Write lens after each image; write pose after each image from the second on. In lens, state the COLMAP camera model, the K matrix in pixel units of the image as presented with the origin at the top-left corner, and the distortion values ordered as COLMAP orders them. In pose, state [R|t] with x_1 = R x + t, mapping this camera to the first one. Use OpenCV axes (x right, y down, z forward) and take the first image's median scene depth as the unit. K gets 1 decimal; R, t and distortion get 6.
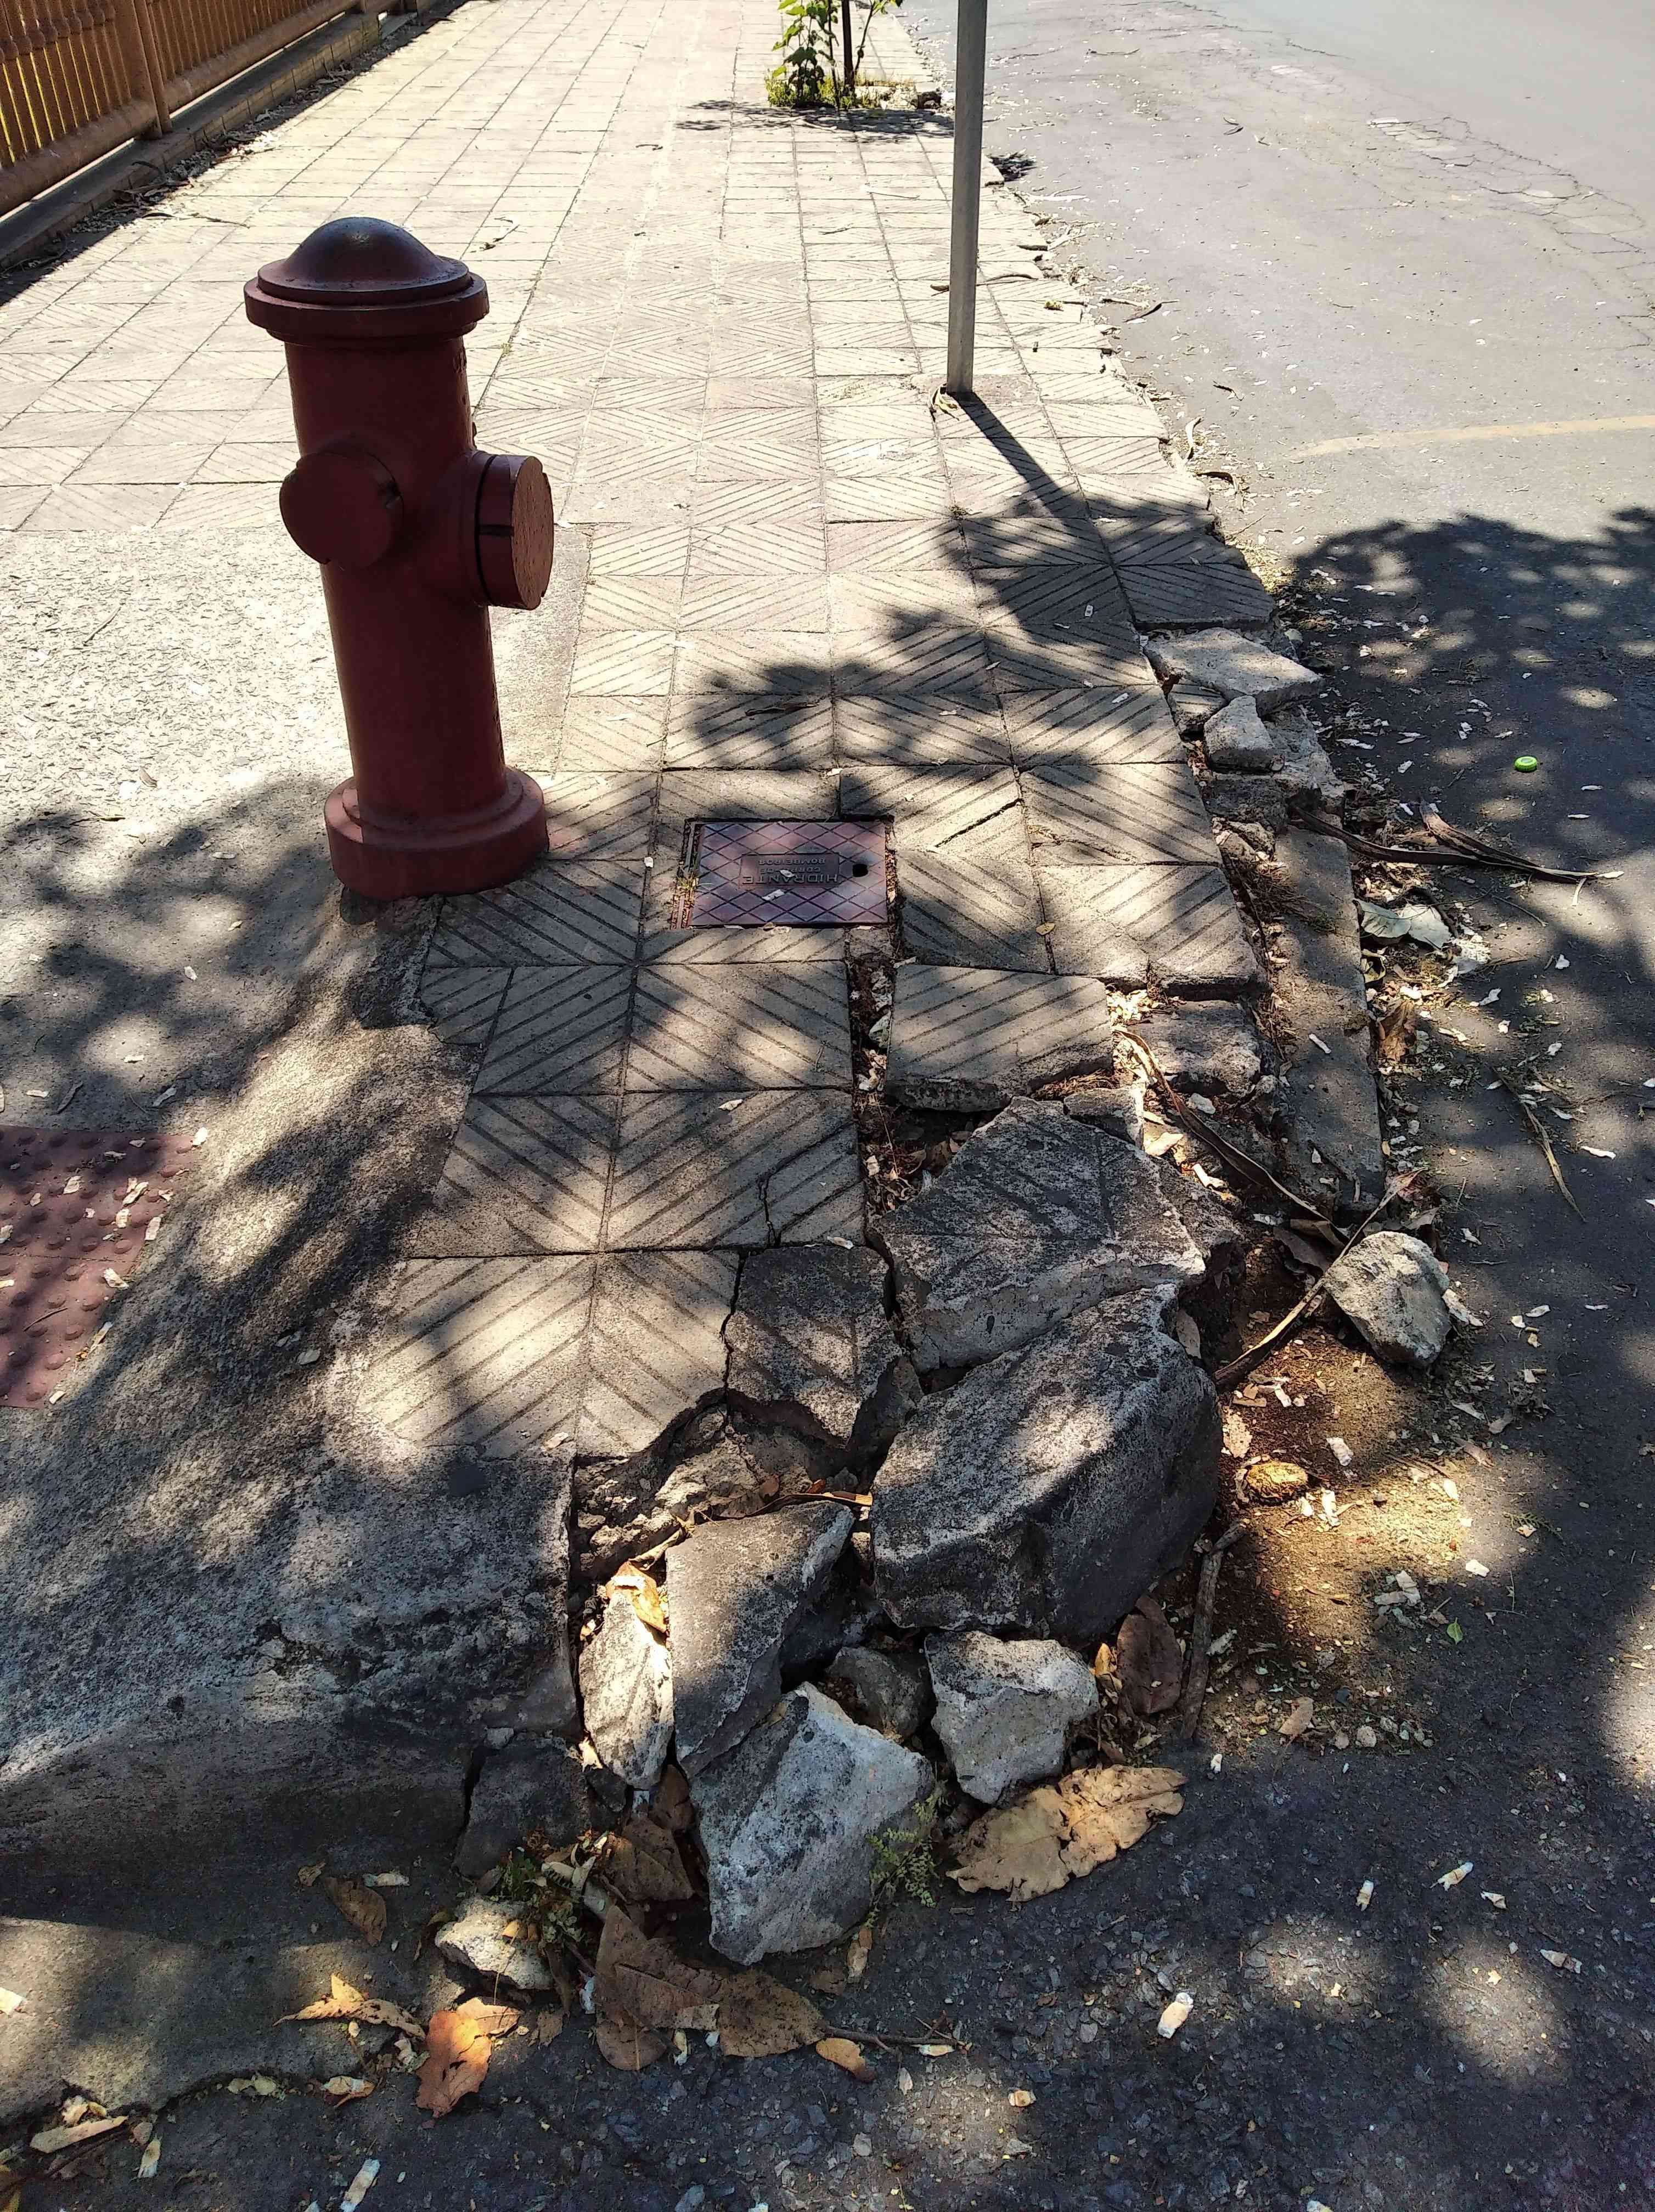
lens RADIAL K [[1748.3, 0, 827.5], [0, 1748.3, 1106.0], [0, 0, 1]] dist [0.003413, -0.002633]
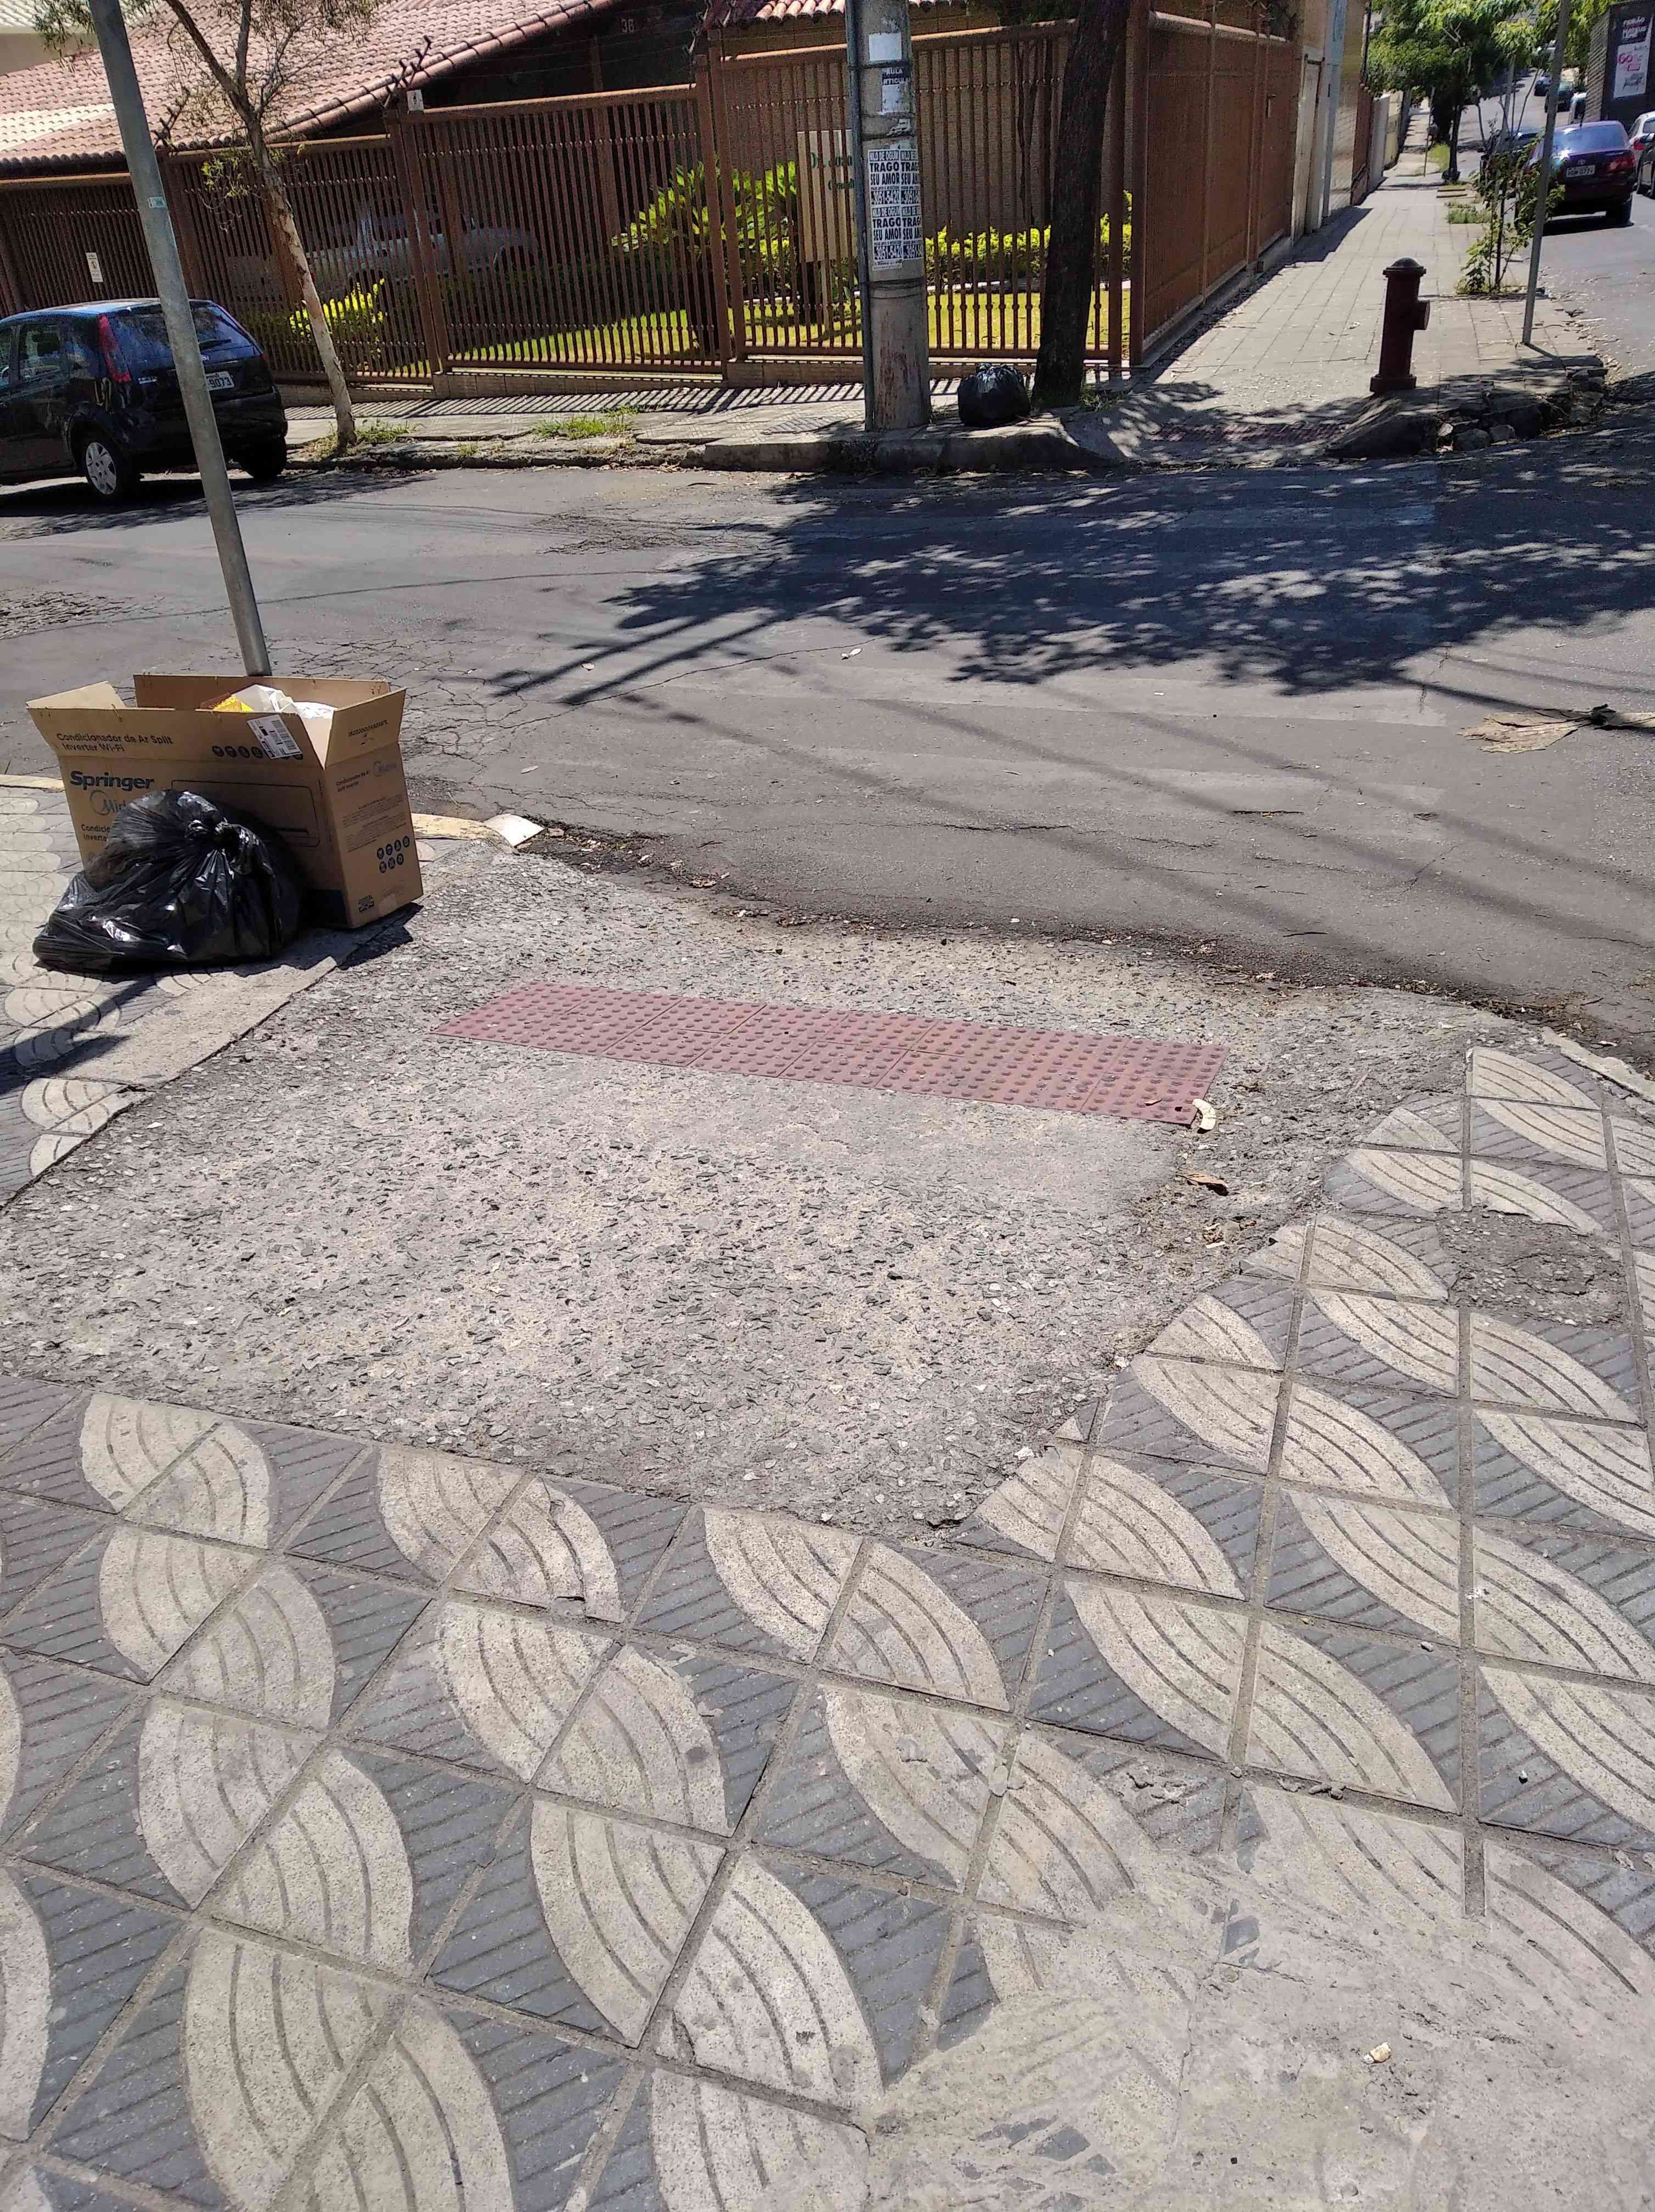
lens RADIAL K [[1748.3, 0, 827.5], [0, 1748.3, 1106.0], [0, 0, 1]] dist [0.003413, -0.002633]
pose [[0.944578, 0.075696, -0.319442, -0.002796], [-0.120664, 0.984995, -0.123392, 1.669727], [0.305308, 0.155099, 0.939538, -2.394699]]
